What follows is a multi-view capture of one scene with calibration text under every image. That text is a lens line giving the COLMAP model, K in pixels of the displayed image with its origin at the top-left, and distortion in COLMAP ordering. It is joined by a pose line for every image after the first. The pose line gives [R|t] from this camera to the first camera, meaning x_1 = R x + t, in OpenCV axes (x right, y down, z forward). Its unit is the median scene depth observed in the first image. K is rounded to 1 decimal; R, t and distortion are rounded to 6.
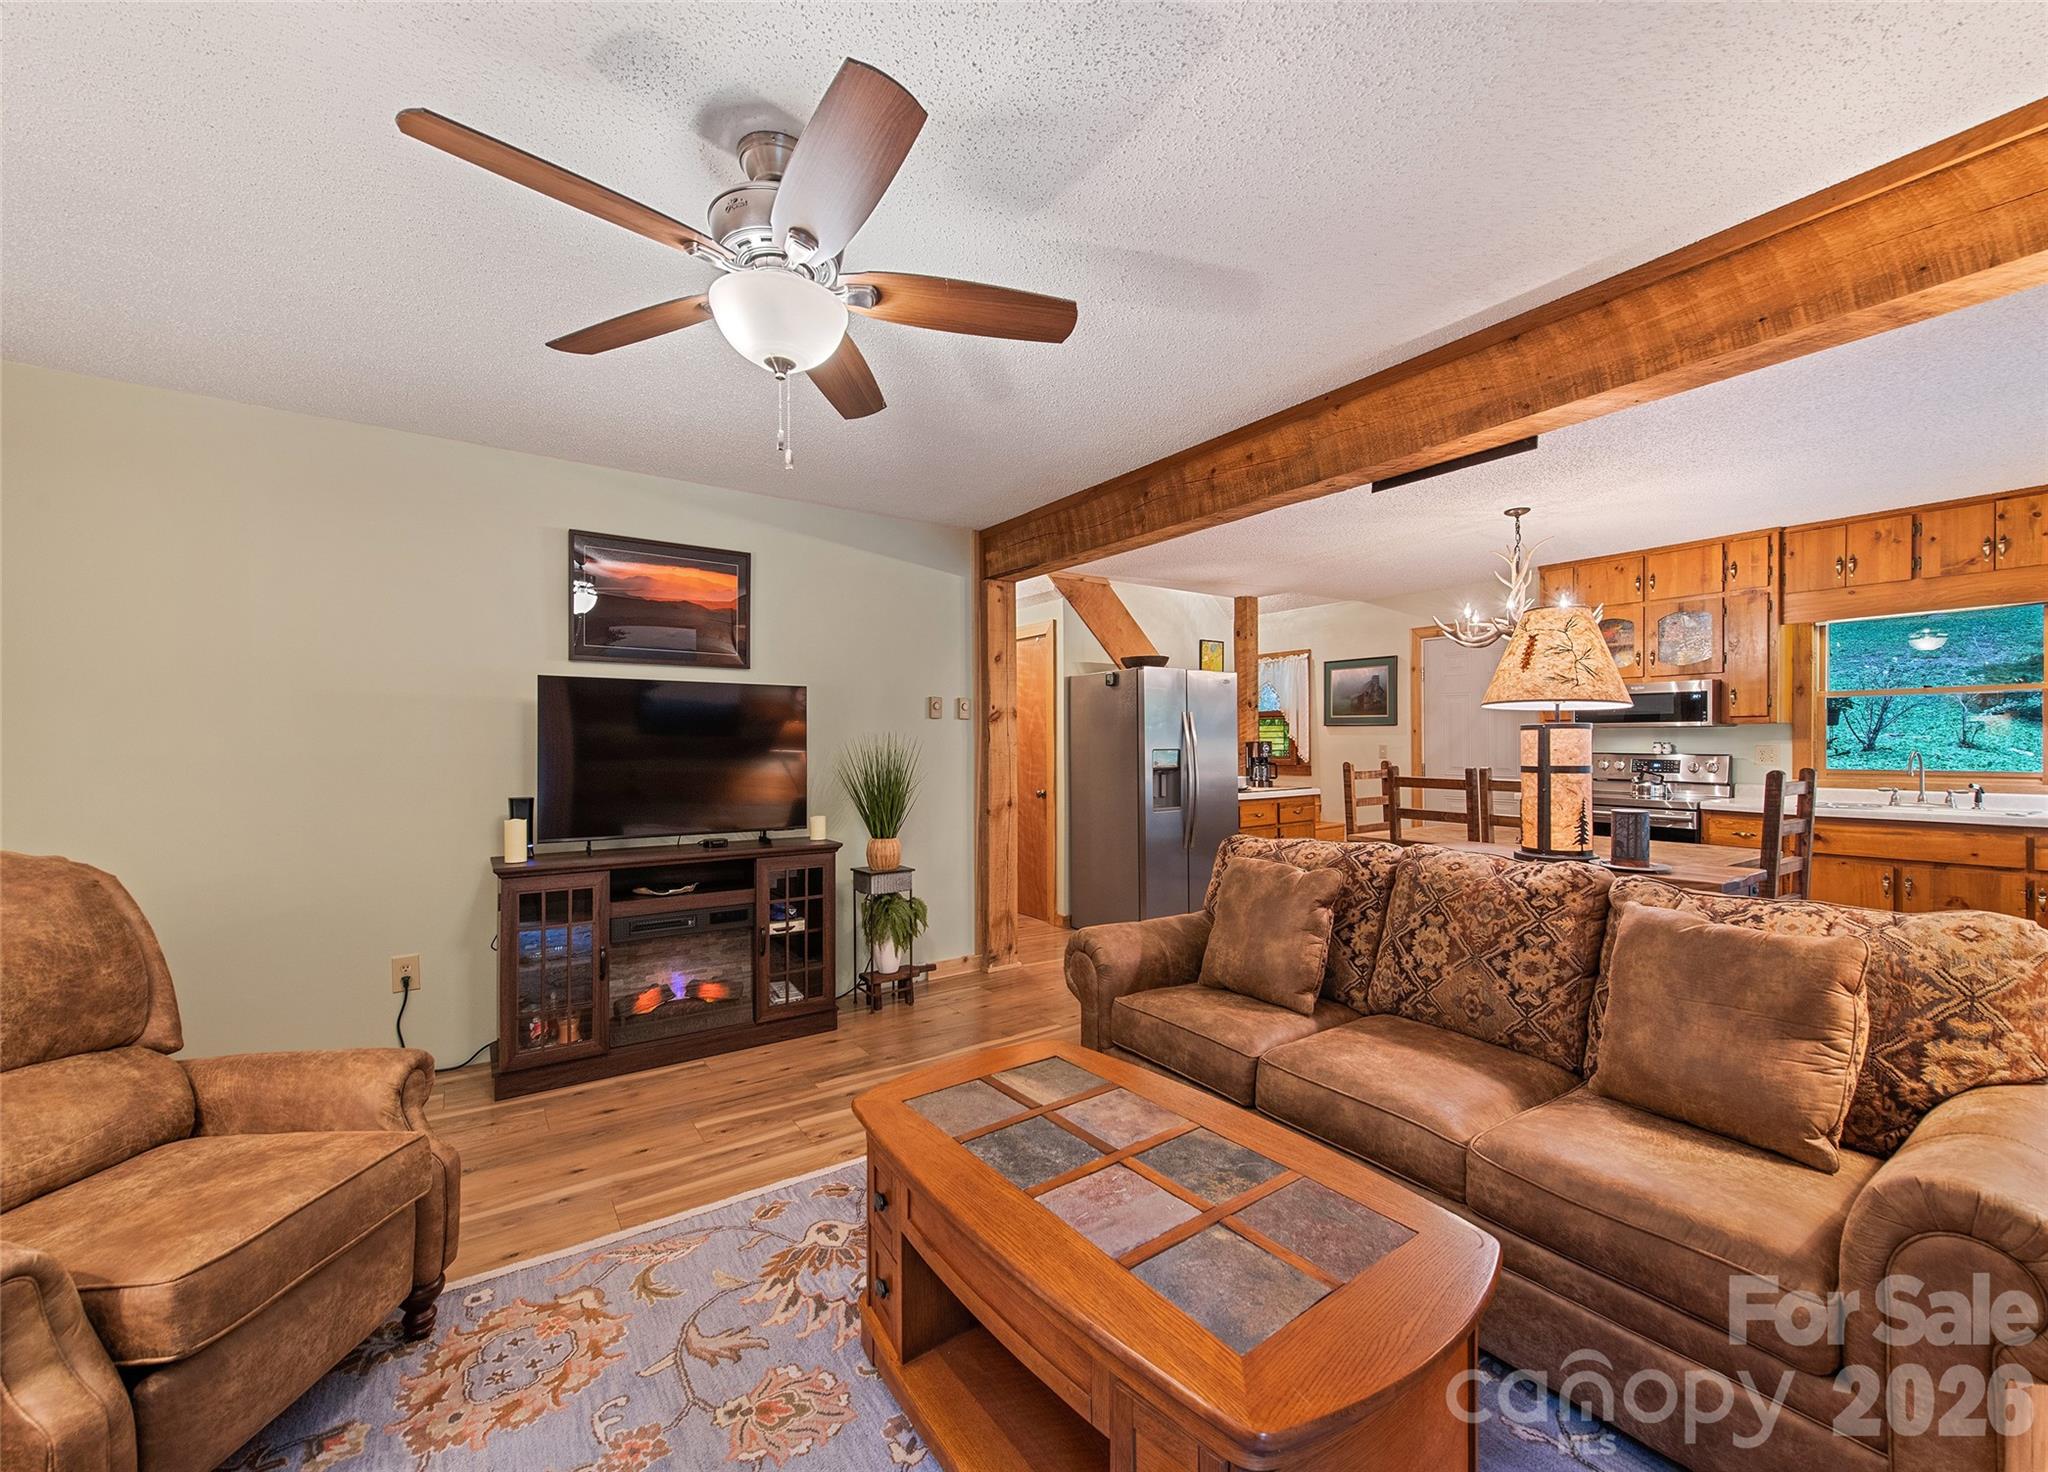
lens RADIAL K [[810.9, 0, 1022.5], [0, 810.9, 747.2], [0, 0, 1]] dist [0.018790, -0.006156]
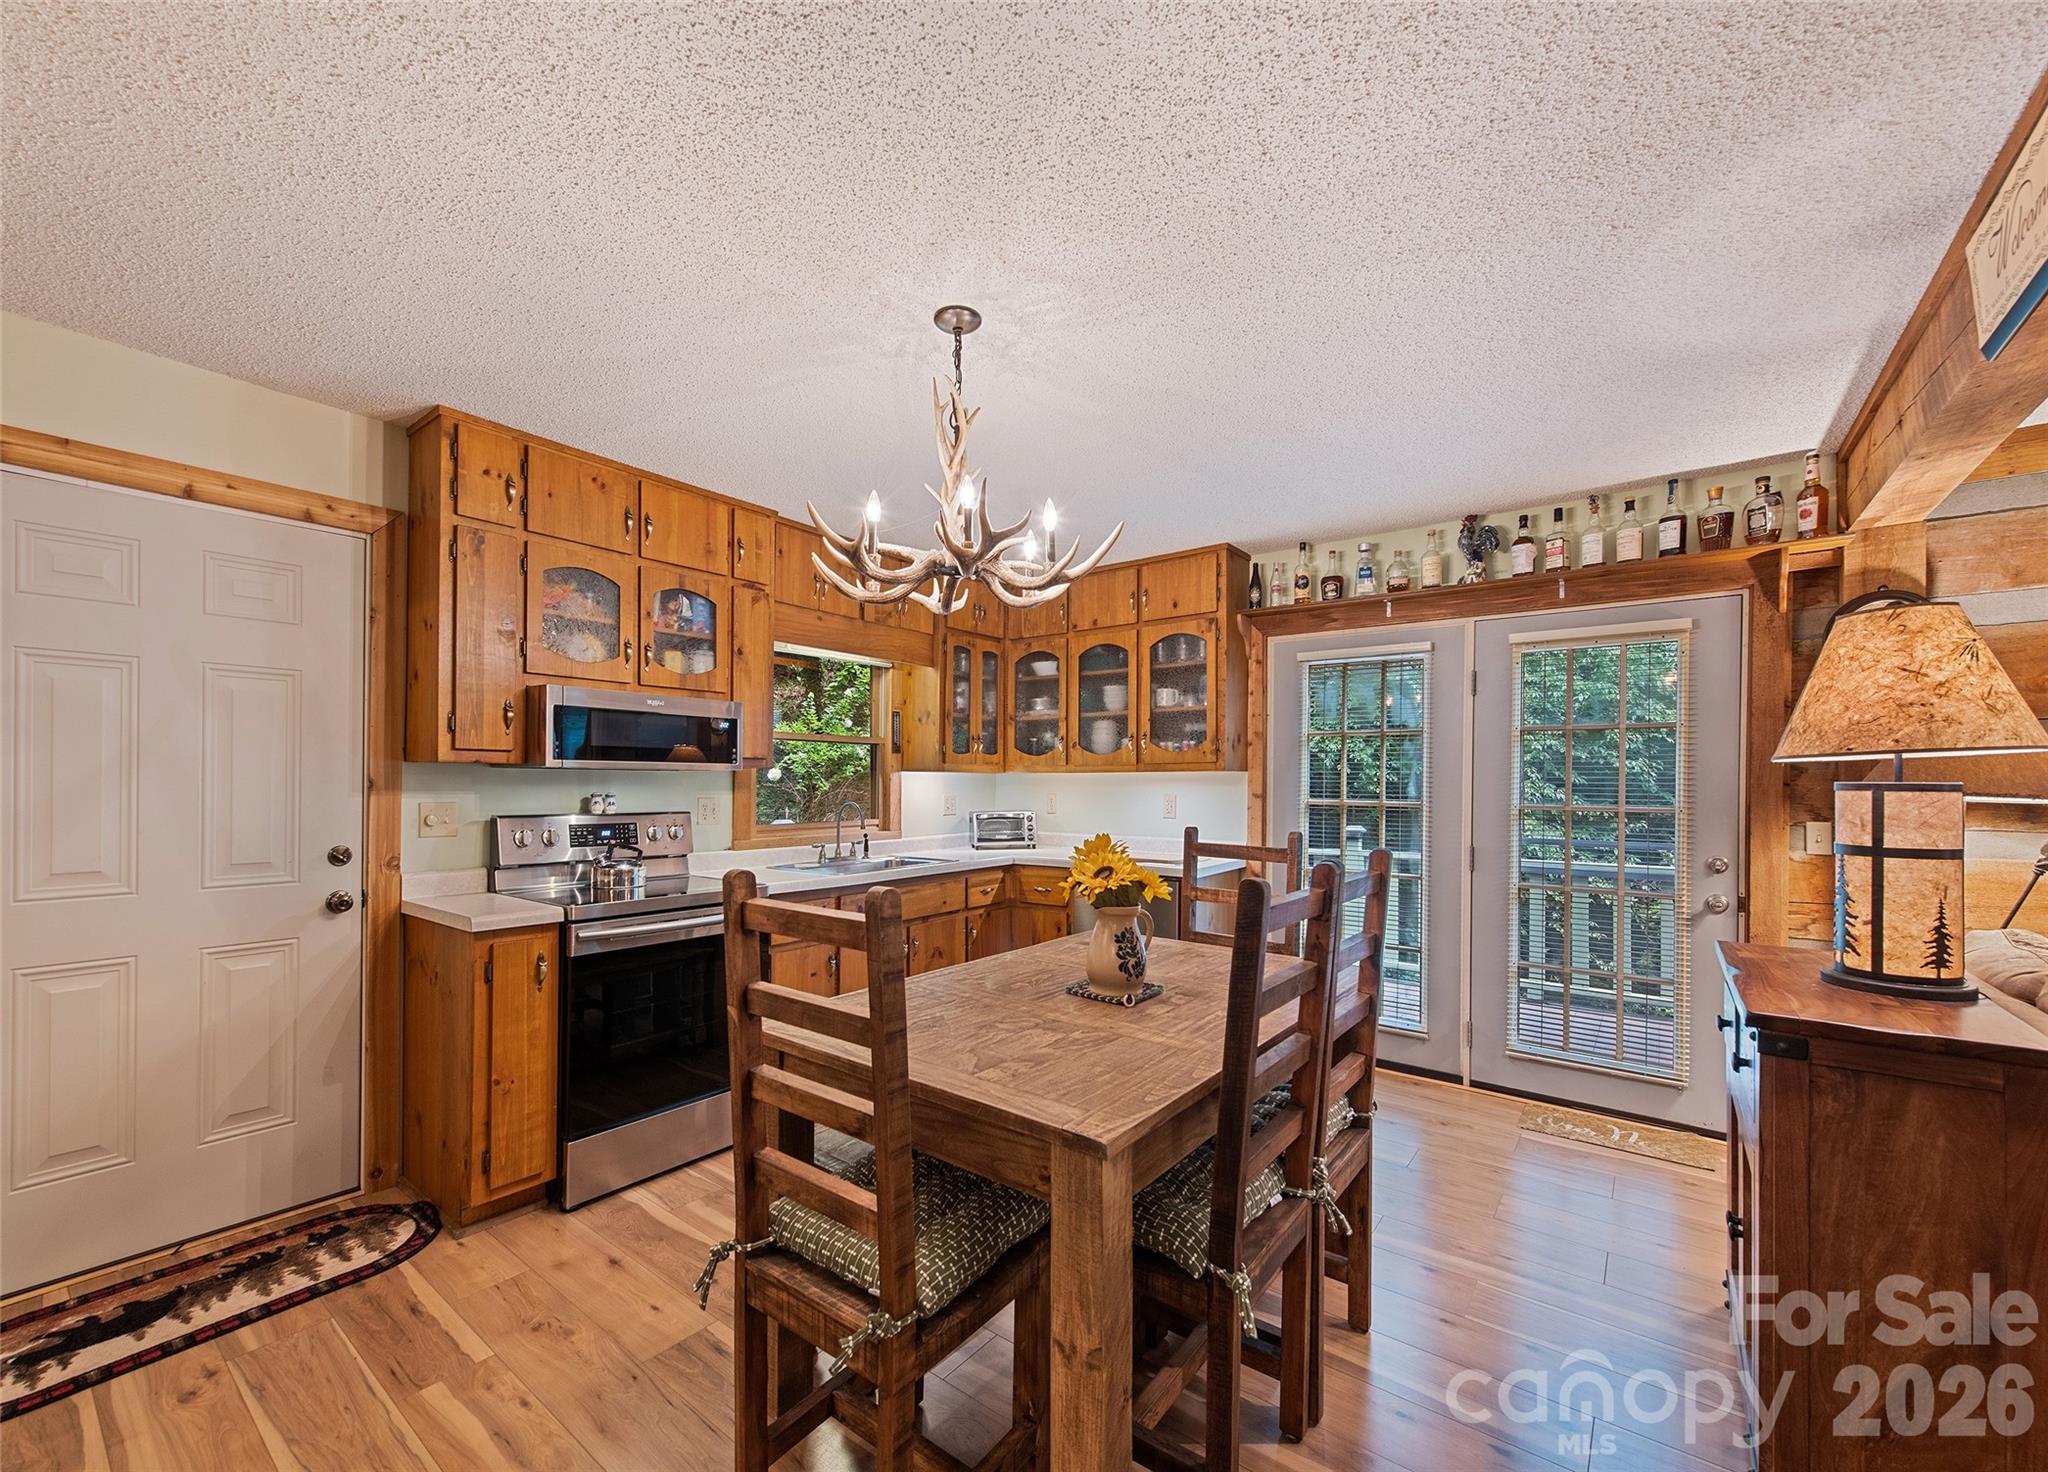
lens RADIAL K [[824.1, 0, 1017.5], [0, 824.1, 782.0], [0, 0, 1]] dist [0.018696, -0.006097]
pose [[-0.306649, 0.000726, 0.951822, 0.134771], [0.002696, 0.999996, 0.000105, -0.018308], [-0.951819, 0.002598, -0.306650, 1.132272]]
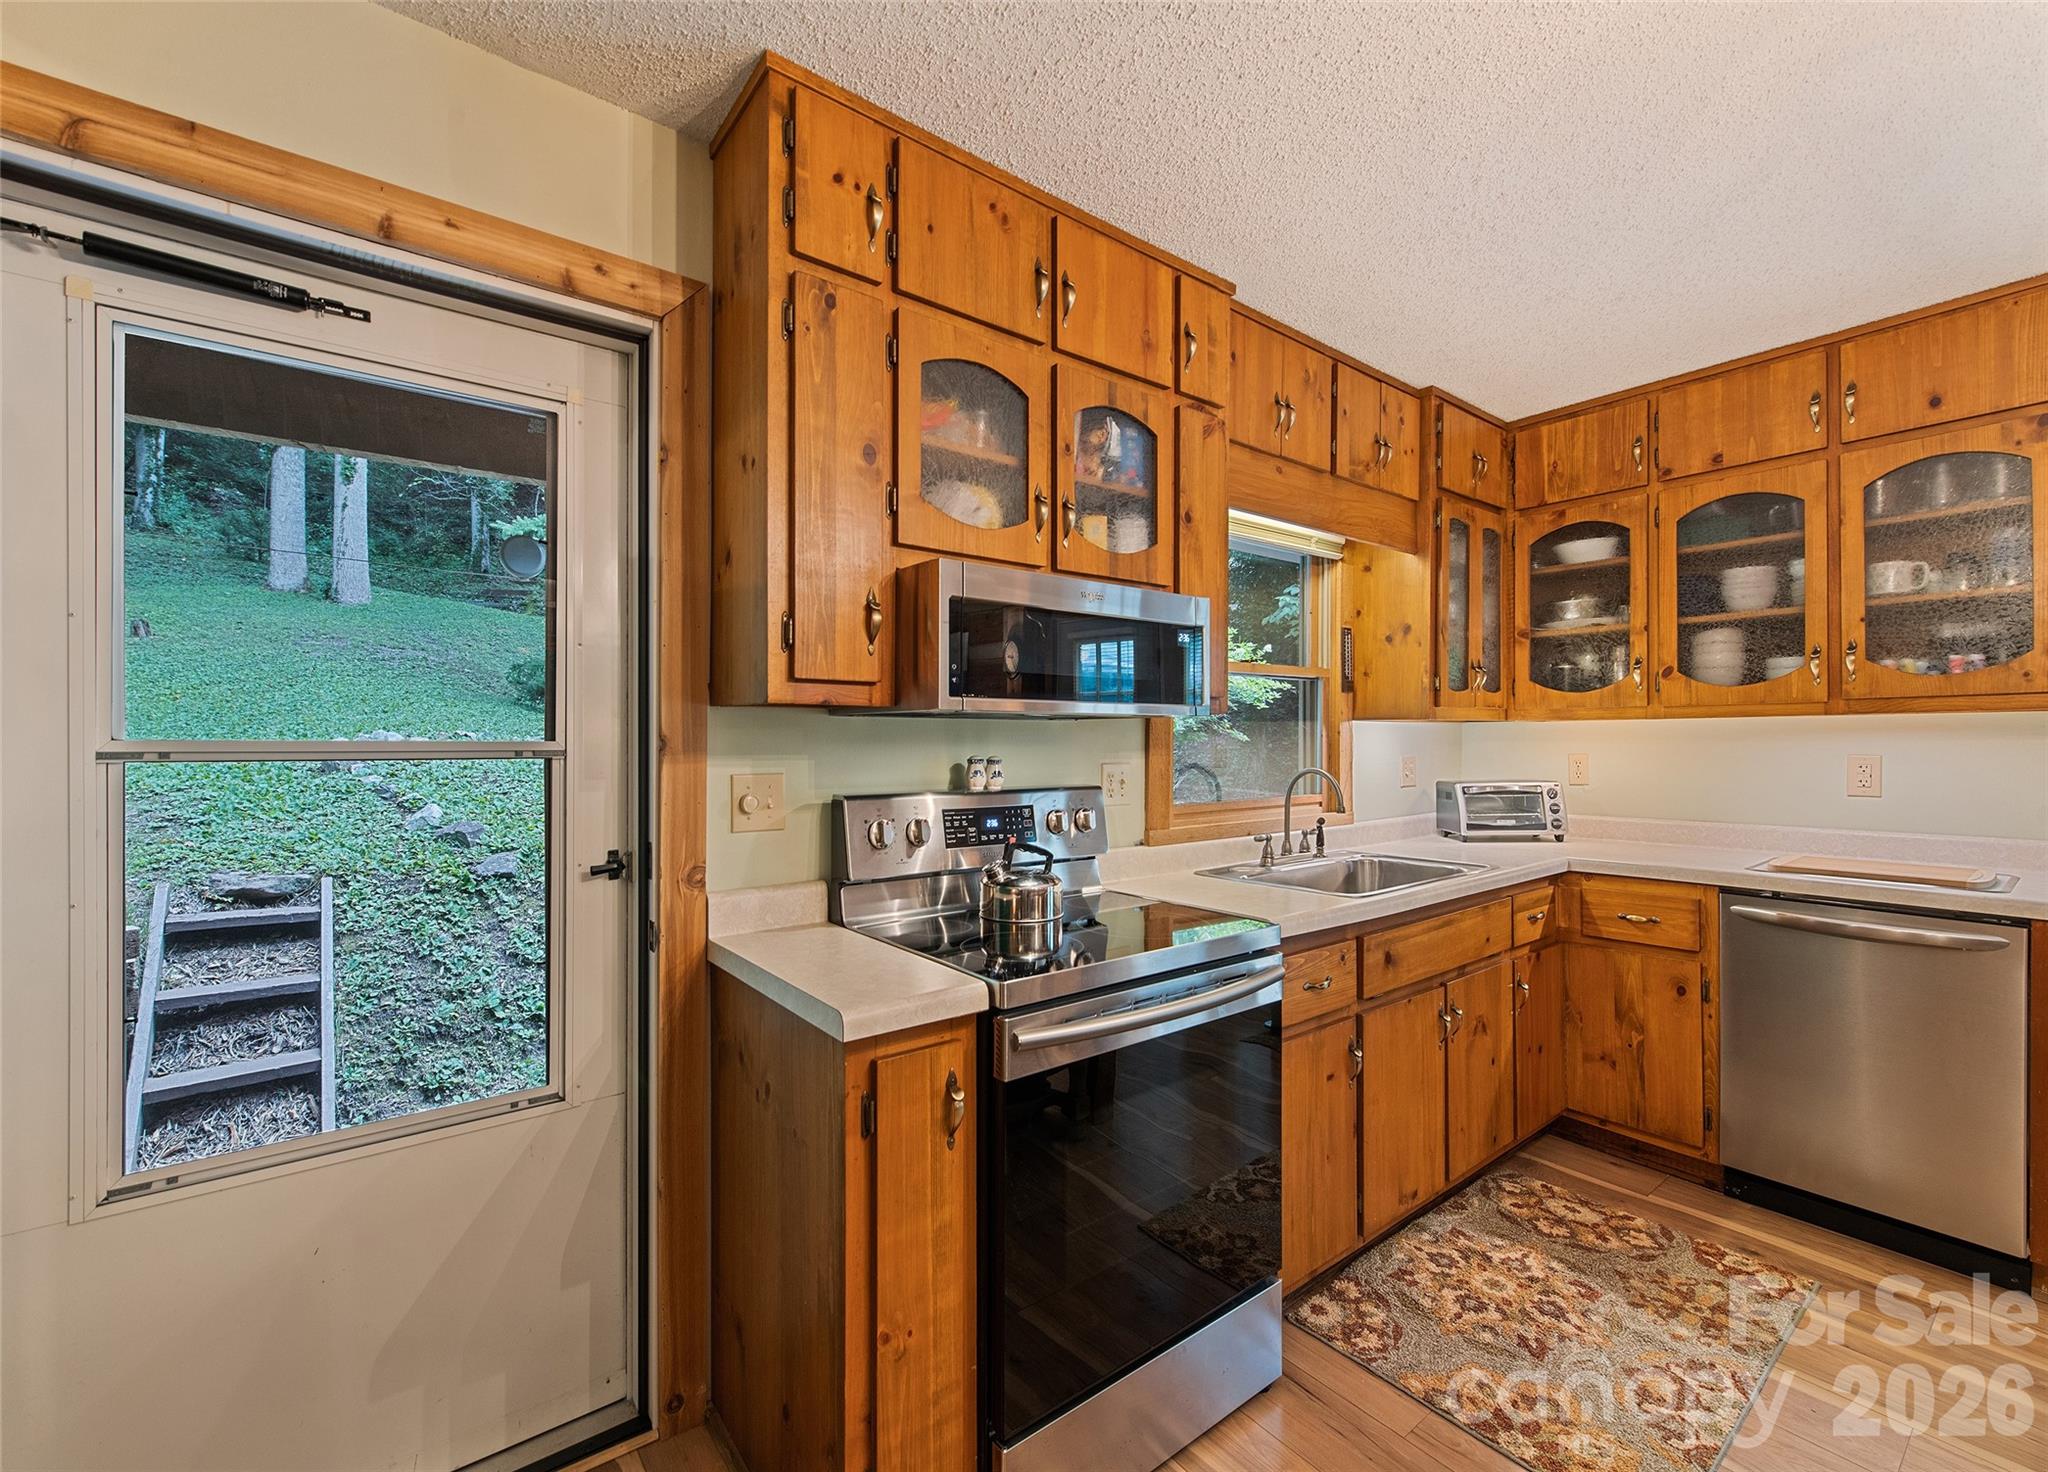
lens RADIAL K [[866.0, 0, 1025.9], [0, 866.0, 739.6], [0, 0, 1]] dist [0.017872, -0.008383]
pose [[-0.059894, 0.002565, 0.998201, 0.493076], [0.010122, 0.999947, -0.001962, -0.017521], [-0.998153, 0.009986, -0.059916, 1.268841]]
